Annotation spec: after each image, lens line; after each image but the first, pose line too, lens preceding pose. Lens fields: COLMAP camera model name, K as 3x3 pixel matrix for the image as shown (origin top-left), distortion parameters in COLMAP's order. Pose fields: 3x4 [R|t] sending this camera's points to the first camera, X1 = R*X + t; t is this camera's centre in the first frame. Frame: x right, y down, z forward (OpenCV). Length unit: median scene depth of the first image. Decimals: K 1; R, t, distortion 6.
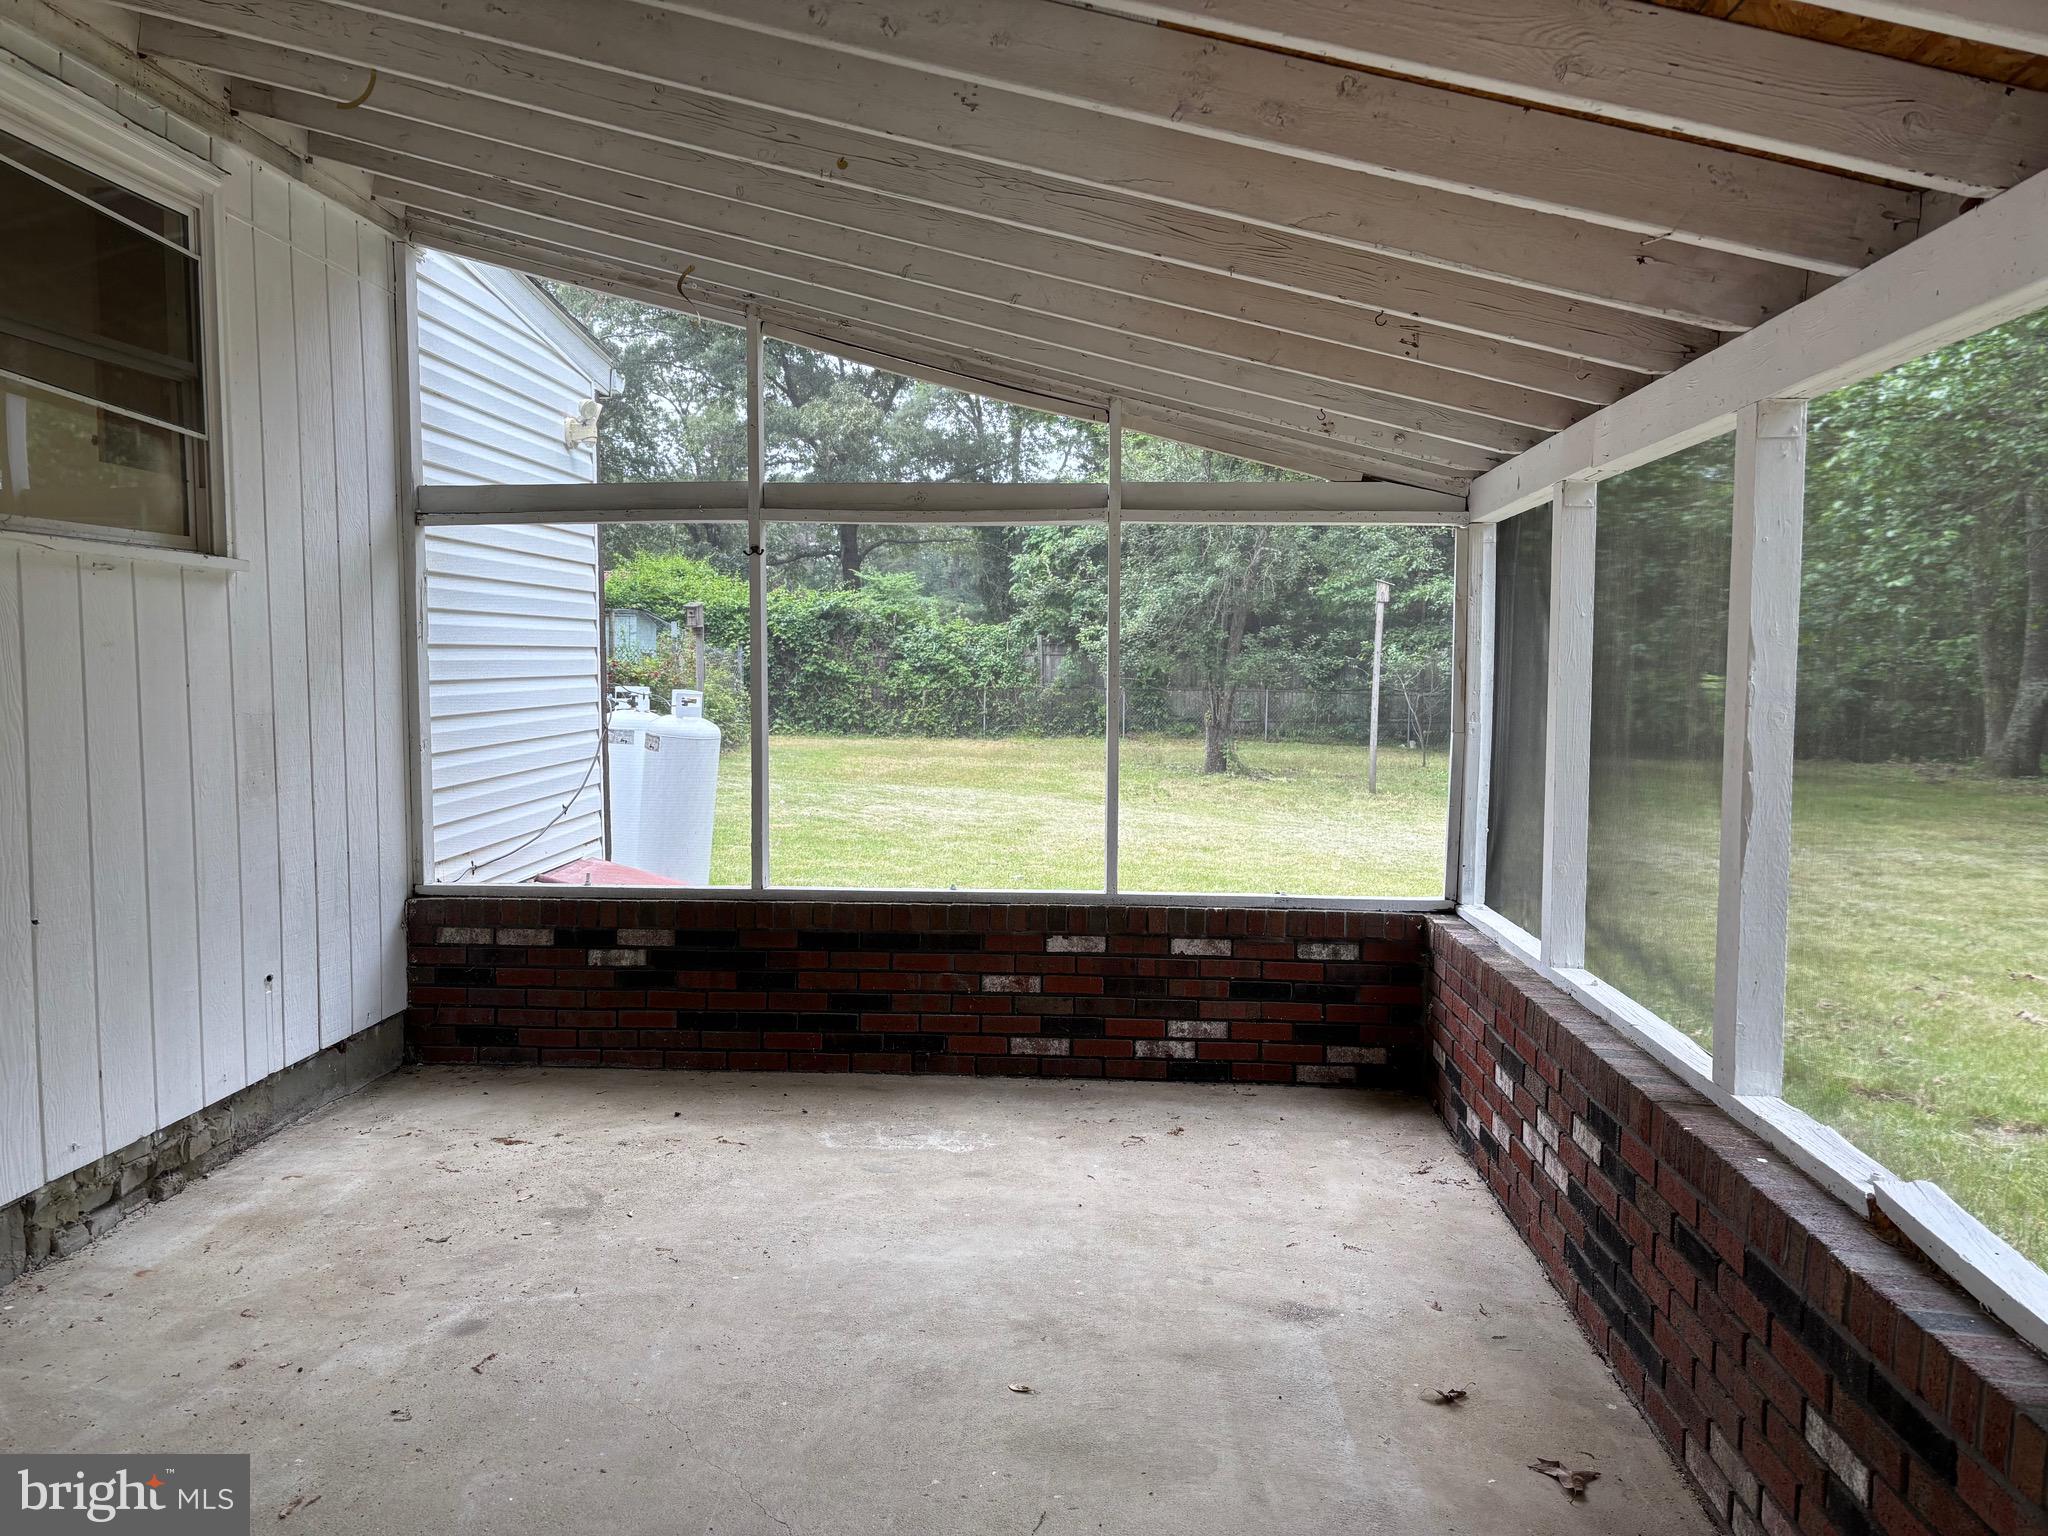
lens RADIAL K [[1543.4, 0, 1021.3], [0, 1543.4, 766.0], [0, 0, 1]] dist [0.062309, -0.060599]
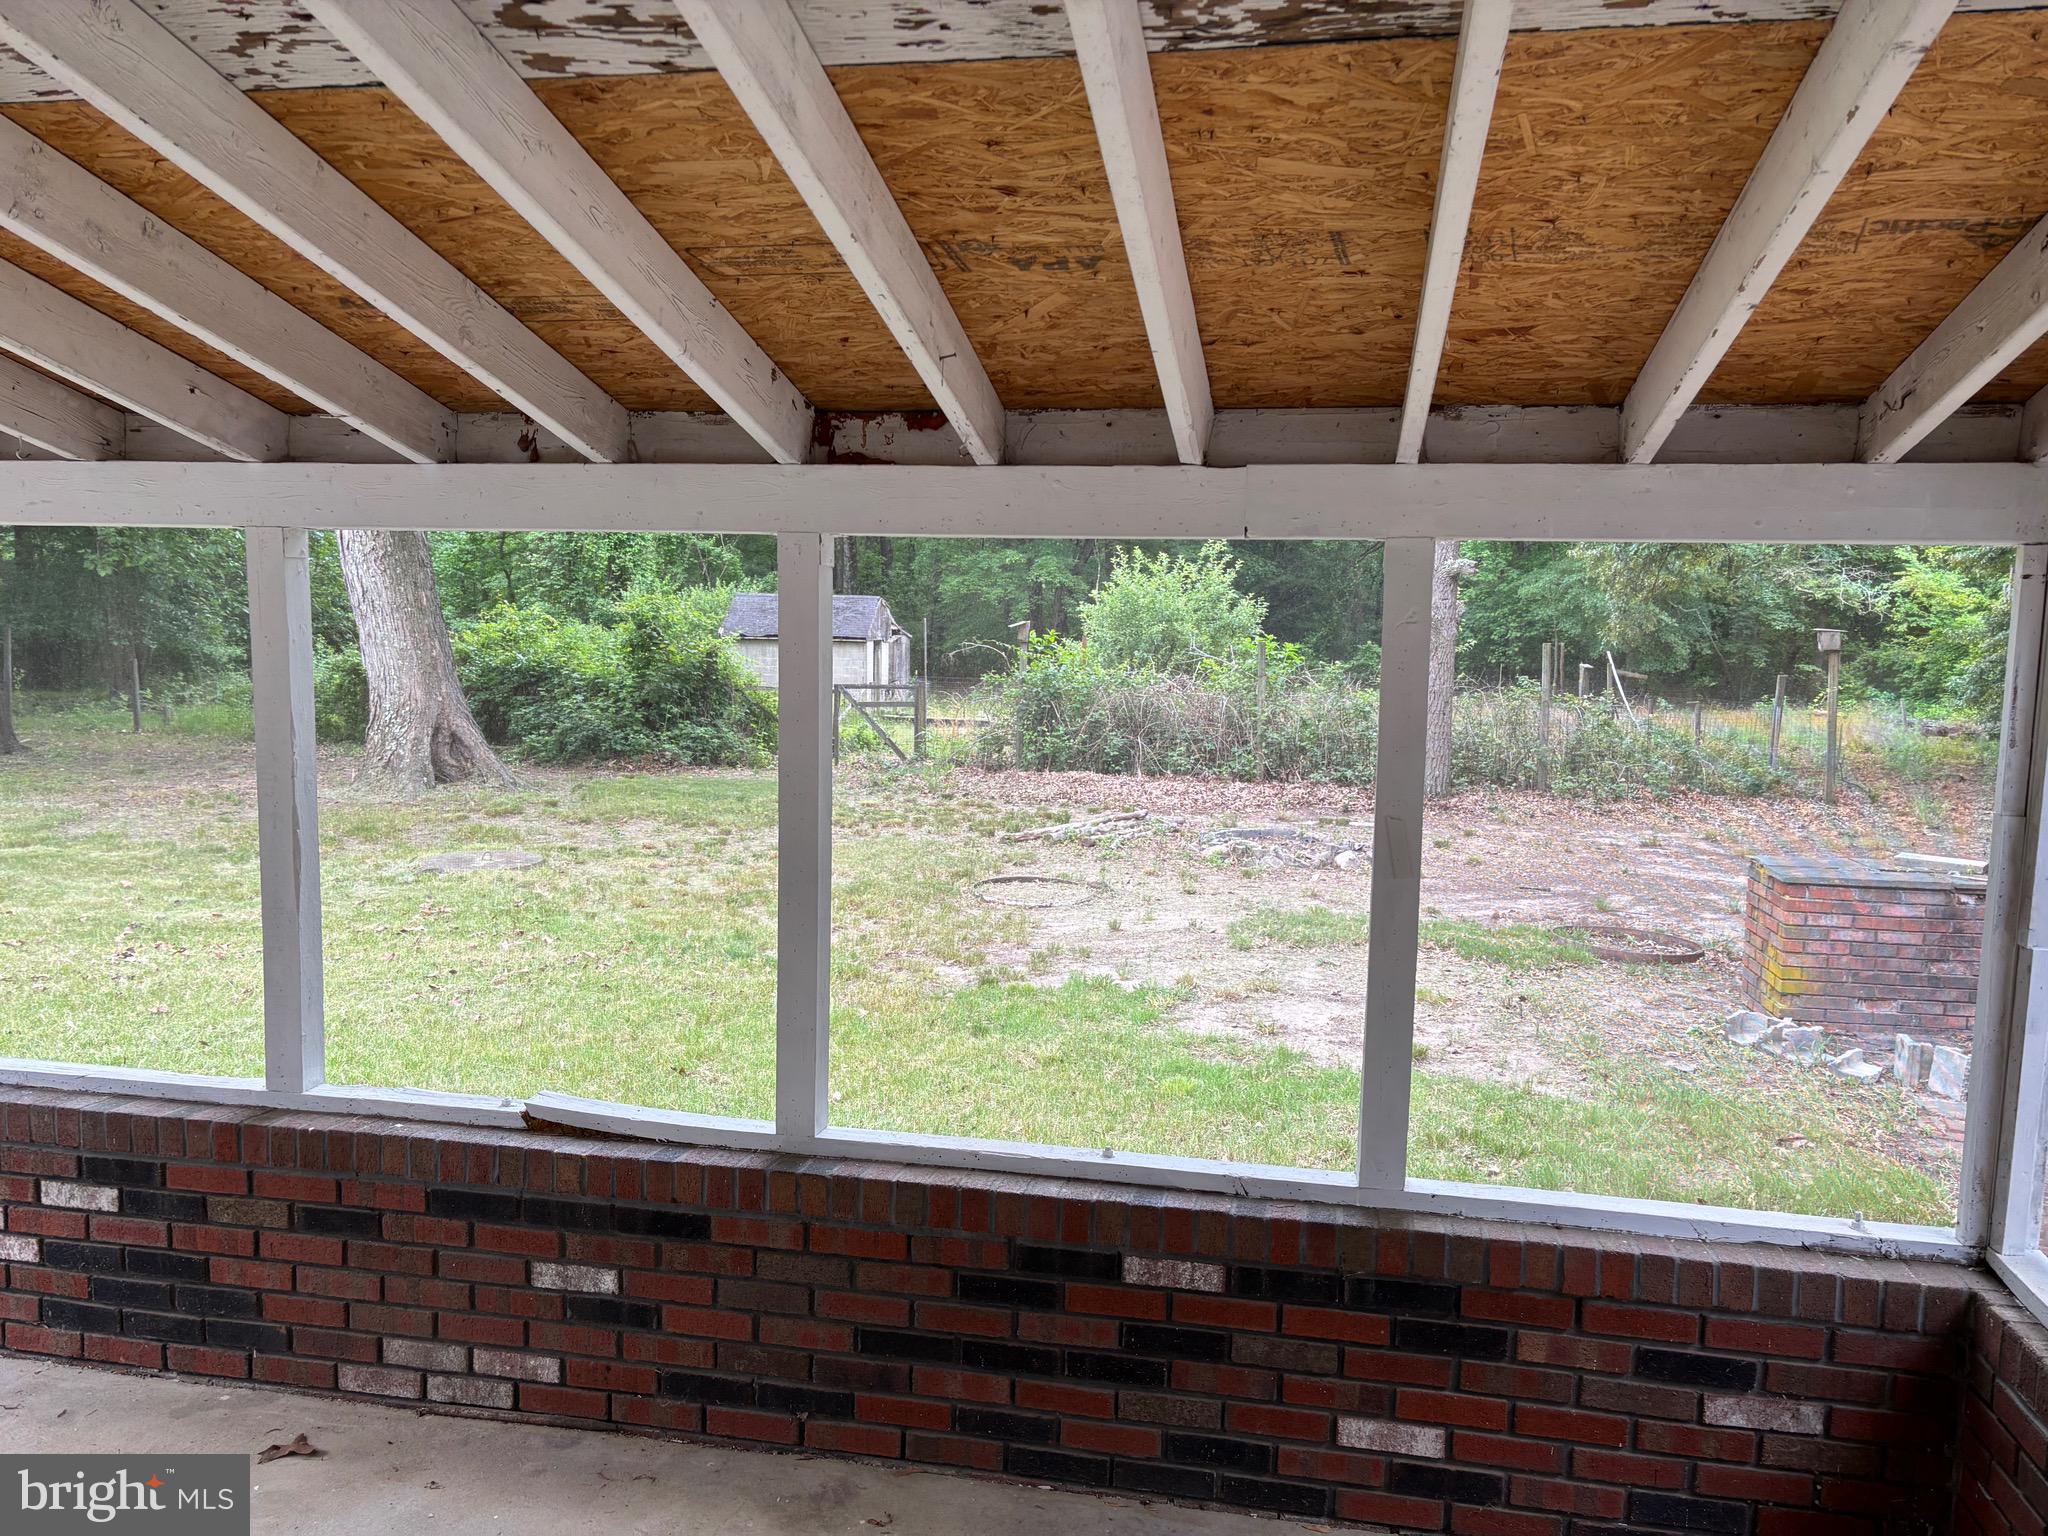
lens RADIAL K [[1543.4, 0, 1037.9], [0, 1543.4, 781.0], [0, 0, 1]] dist [0.062309, -0.060599]
pose [[0.129823, -0.115554, 0.984781, -0.354586], [0.047791, 0.992761, 0.110191, -0.076429], [-0.990385, 0.032758, 0.134406, 0.141851]]
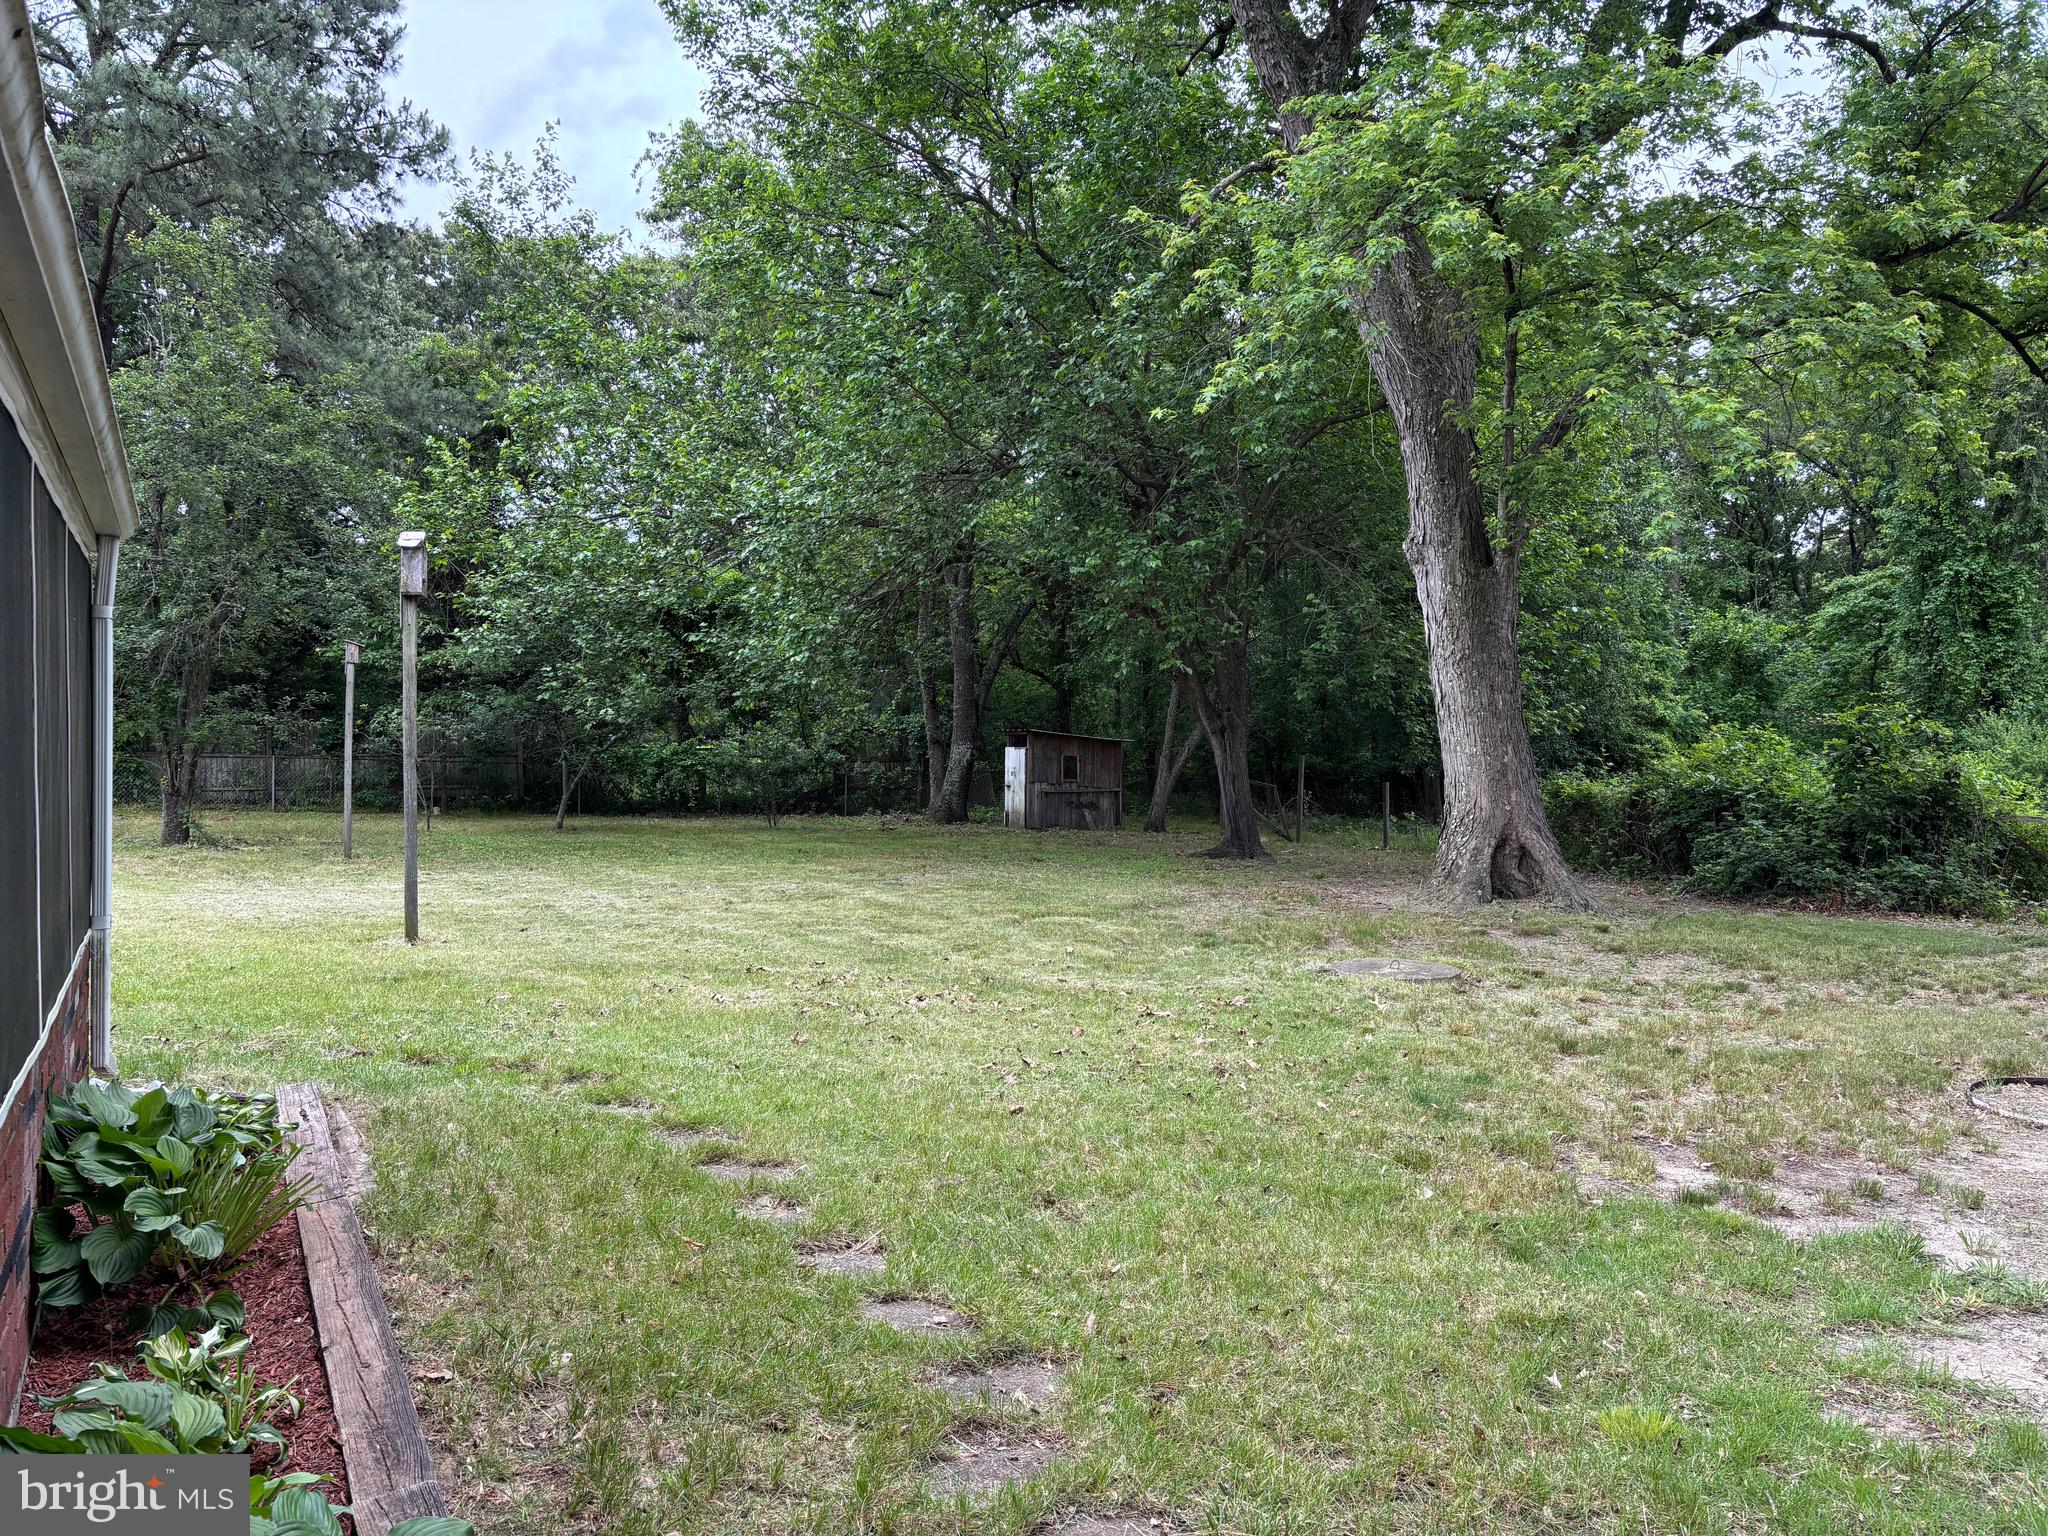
lens RADIAL K [[1543.4, 0, 1020.5], [0, 1543.4, 764.1], [0, 0, 1]] dist [0.062309, -0.060599]
pose [[0.847169, -0.010879, 0.531212, 0.273726], [0.035674, 0.998699, -0.036439, 0.039538], [-0.530124, 0.049821, 0.846455, -0.243186]]
